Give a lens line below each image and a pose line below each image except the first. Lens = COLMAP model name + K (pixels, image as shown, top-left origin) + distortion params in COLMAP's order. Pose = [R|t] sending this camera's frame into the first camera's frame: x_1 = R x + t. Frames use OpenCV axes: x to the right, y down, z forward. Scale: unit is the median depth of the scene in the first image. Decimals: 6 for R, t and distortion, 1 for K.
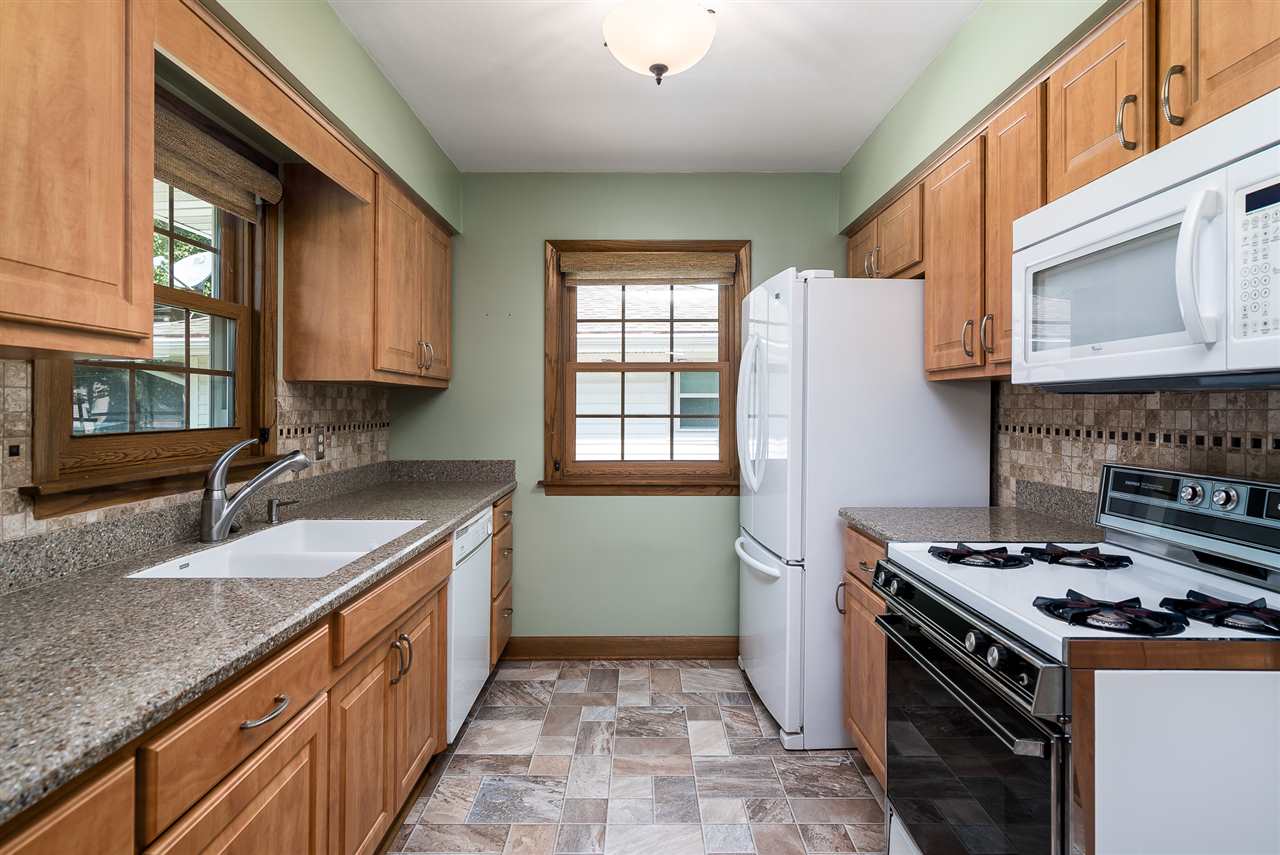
lens RADIAL K [[671.8, 0, 645.1], [0, 671.8, 402.6], [0, 0, 1]] dist [-0.001310, 0.000556]
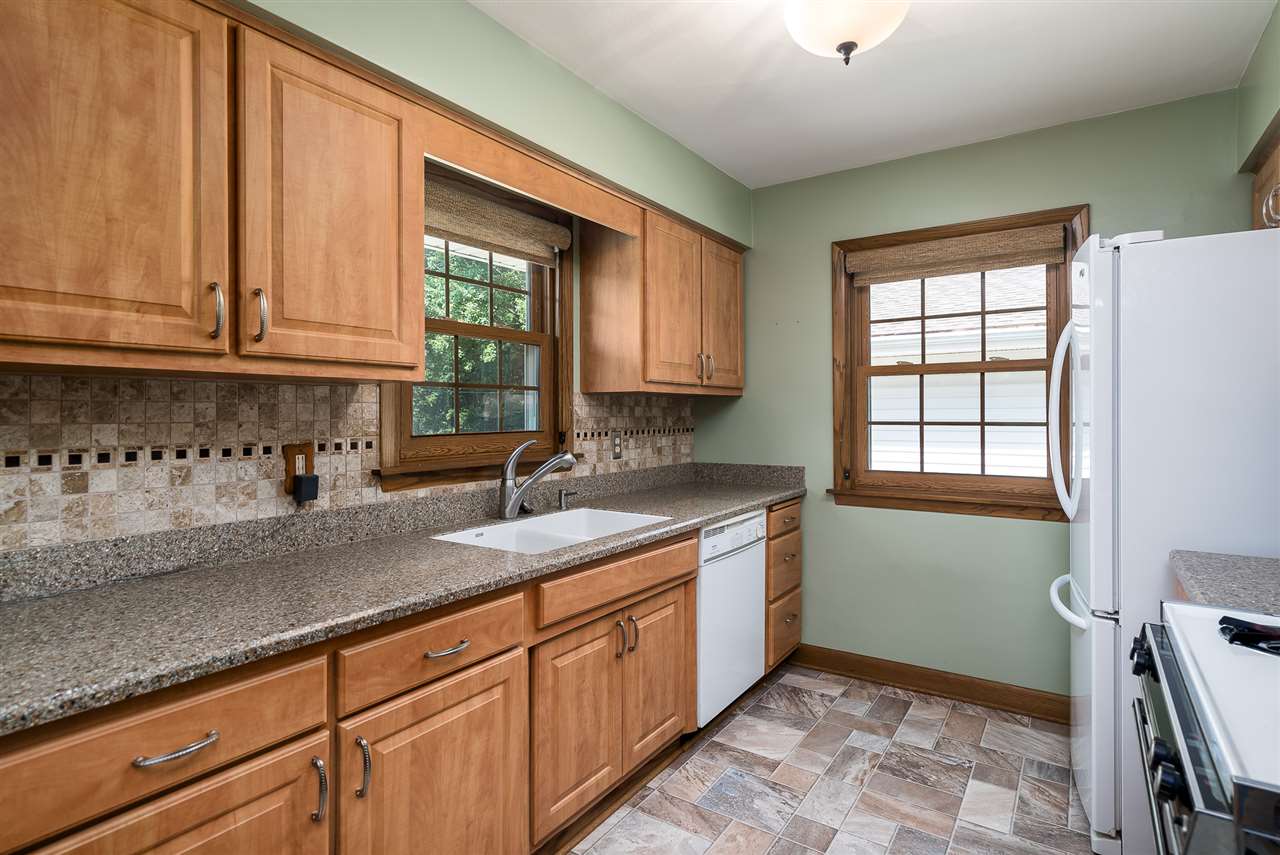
lens RADIAL K [[660.7, 0, 632.9], [0, 660.7, 406.5], [0, 0, 1]] dist [-0.000268, 0.000811]
pose [[0.822899, -0.008188, -0.568129, 0.202668], [0.006999, 0.999966, -0.004274, -0.002171], [0.568145, -0.000459, 0.822928, 0.061671]]
